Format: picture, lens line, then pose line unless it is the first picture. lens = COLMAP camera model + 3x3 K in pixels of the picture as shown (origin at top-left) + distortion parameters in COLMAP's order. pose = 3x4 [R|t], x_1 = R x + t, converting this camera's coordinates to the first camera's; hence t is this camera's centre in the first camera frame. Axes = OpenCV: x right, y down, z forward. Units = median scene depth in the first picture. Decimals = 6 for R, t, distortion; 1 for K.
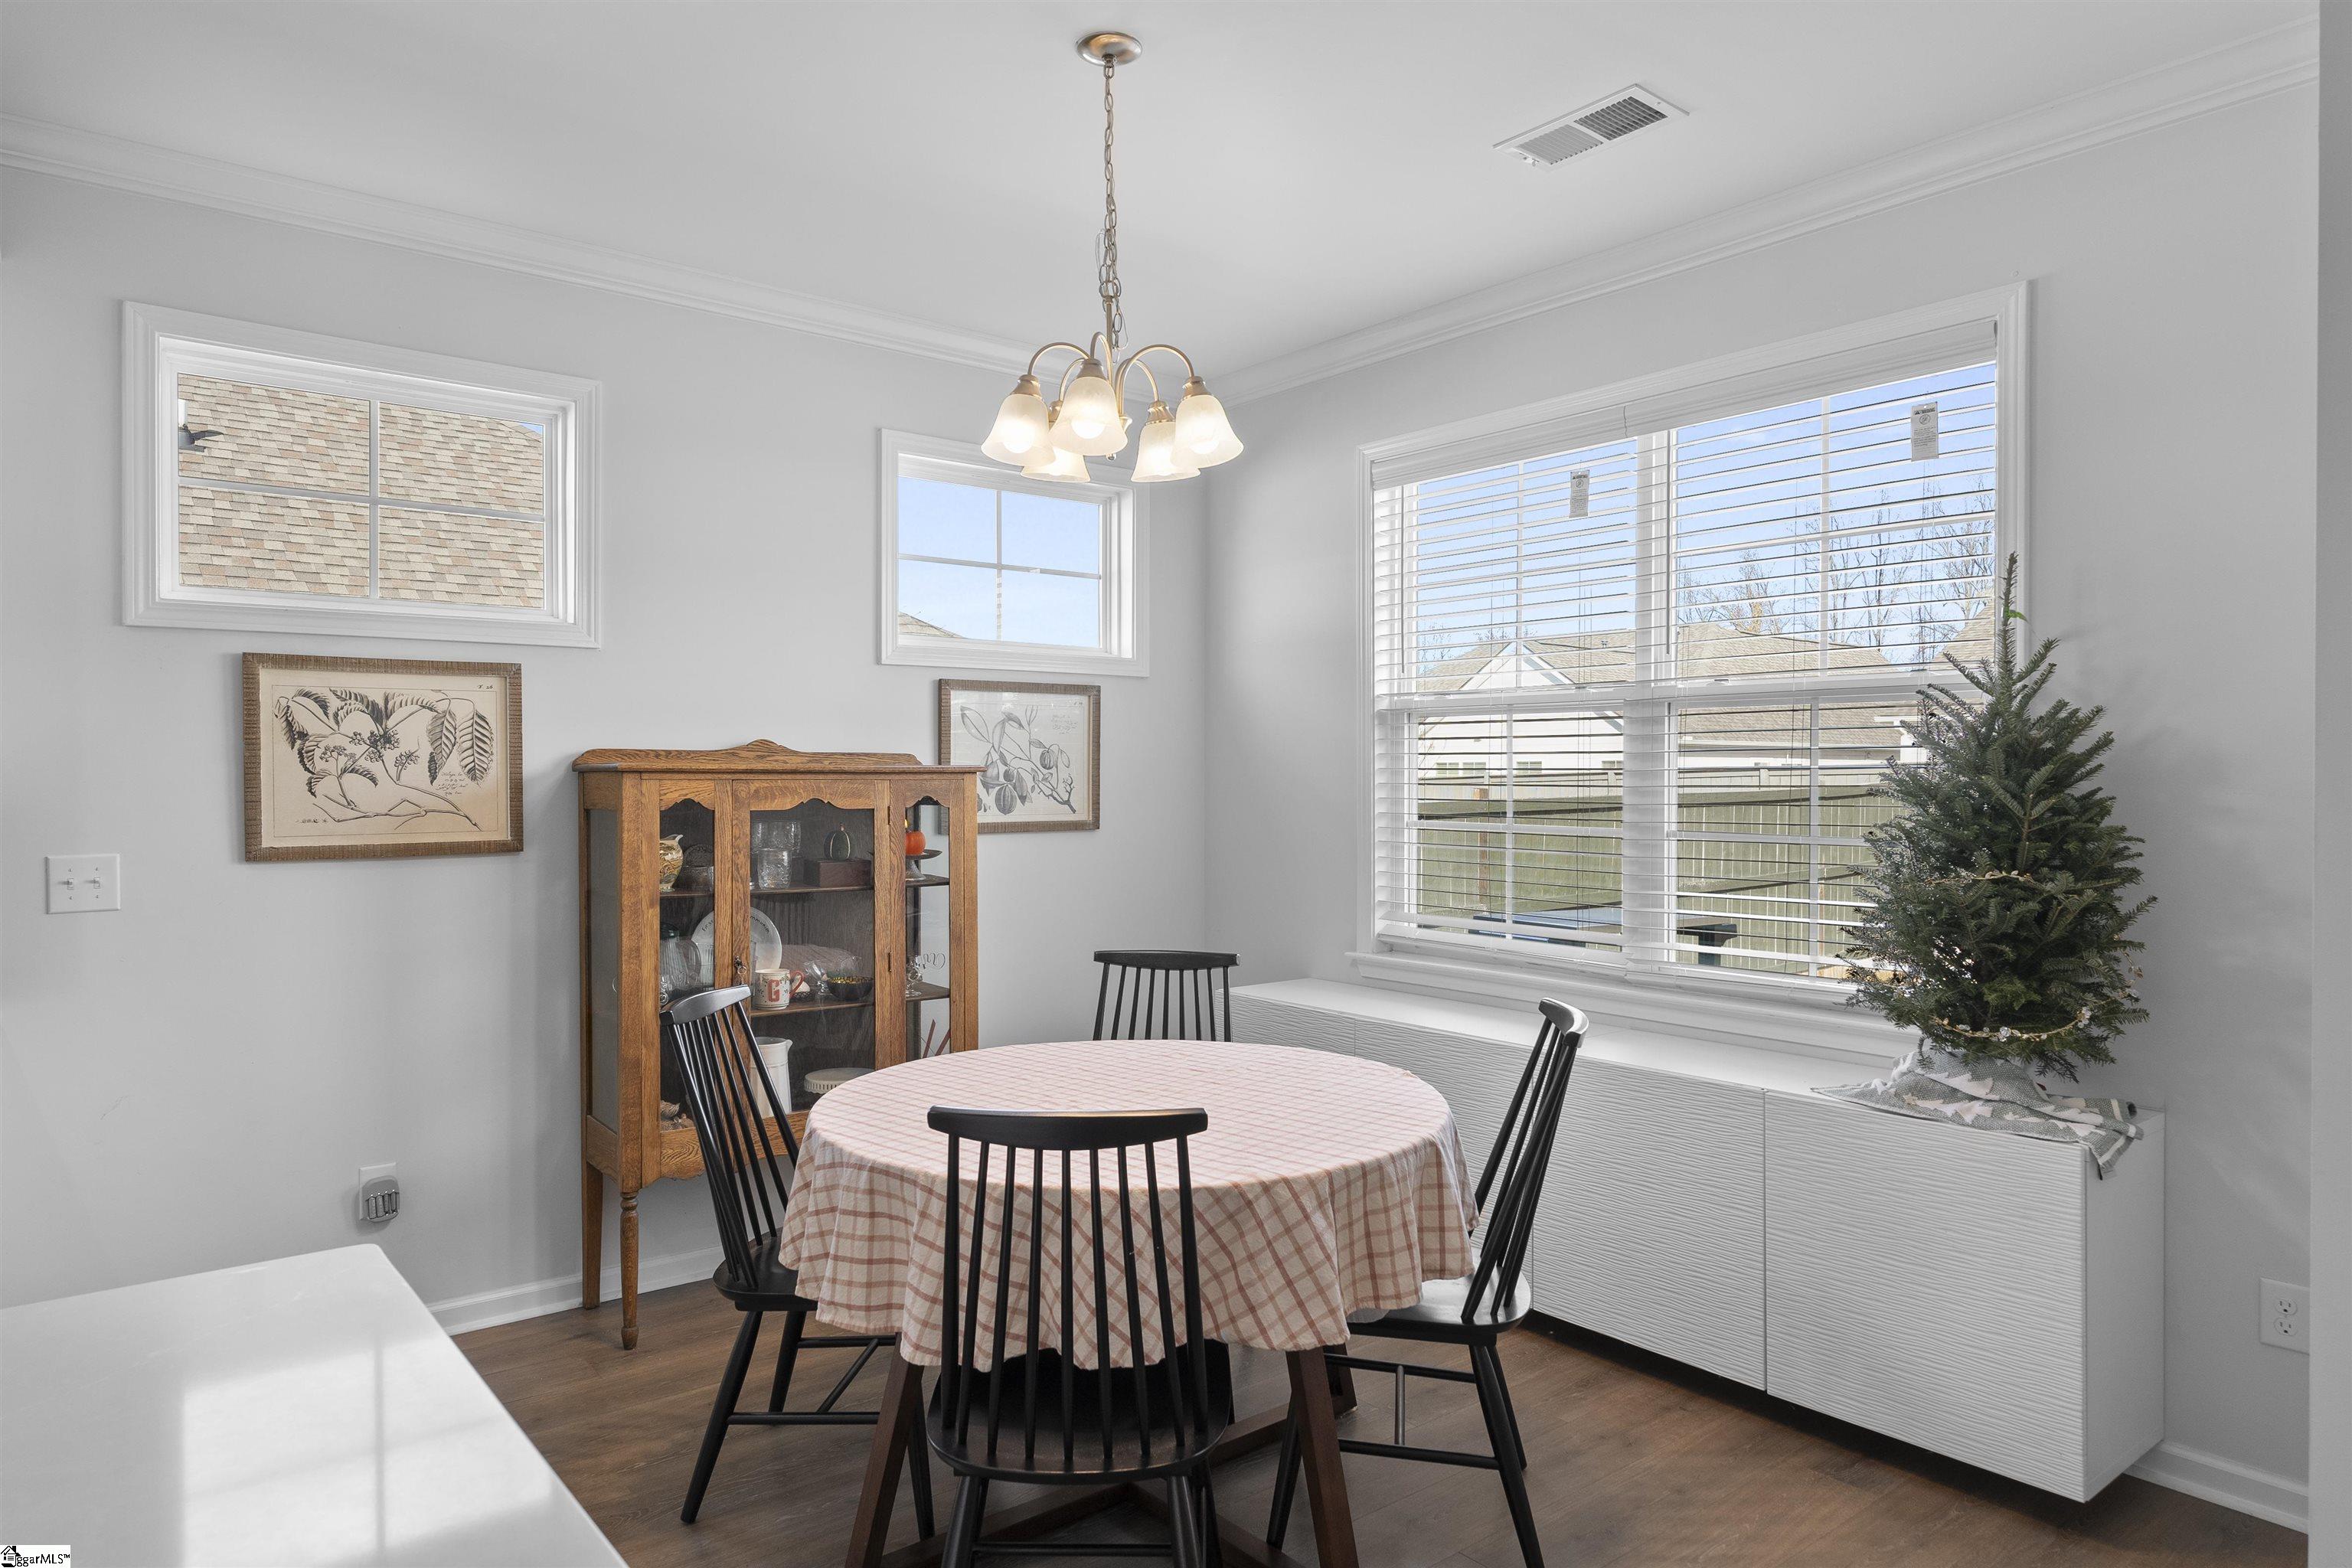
lens RADIAL K [[1405.7, 0, 1174.1], [0, 1405.7, 788.2], [0, 0, 1]] dist [-0.023672, -0.002028]
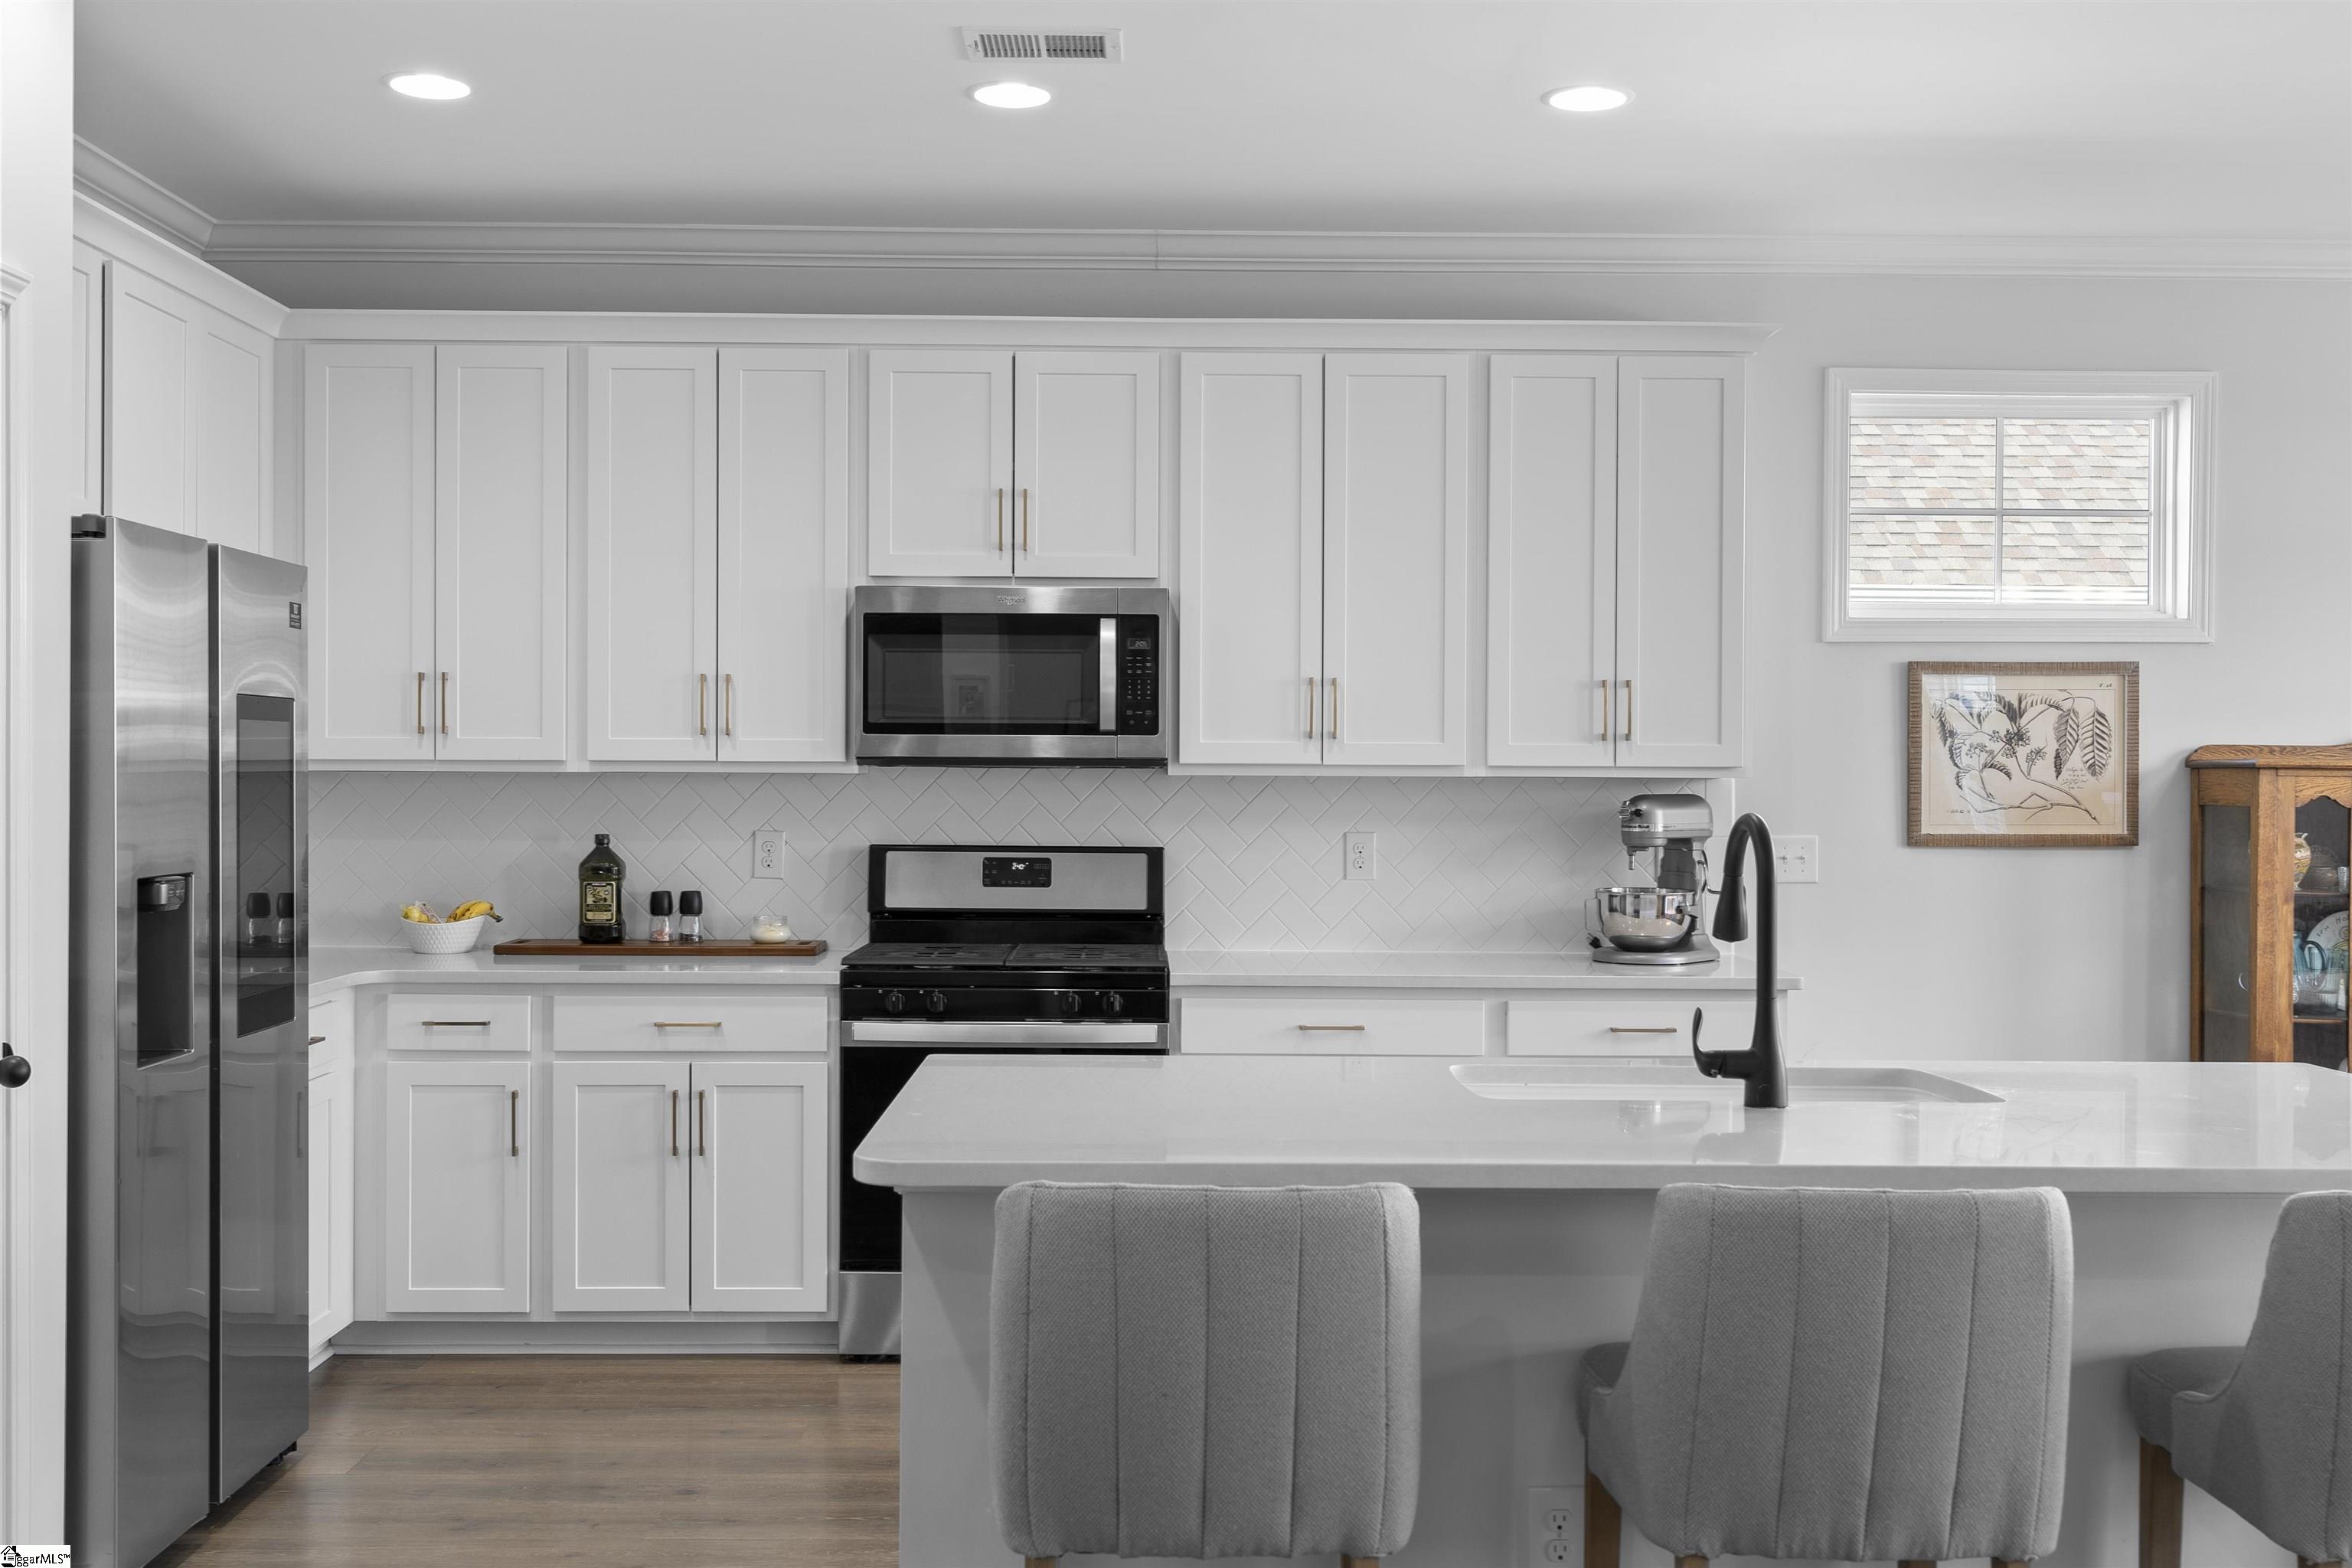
lens RADIAL K [[2302.4, 0, 1180.5], [0, 2302.4, 782.3], [0, 0, 1]] dist [0.001526, 0.000000]
pose [[0.790679, 0.008602, -0.612170, 0.009183], [-0.011707, 0.999931, -0.001070, 0.009125], [0.612118, 0.008013, 0.790725, -0.778542]]
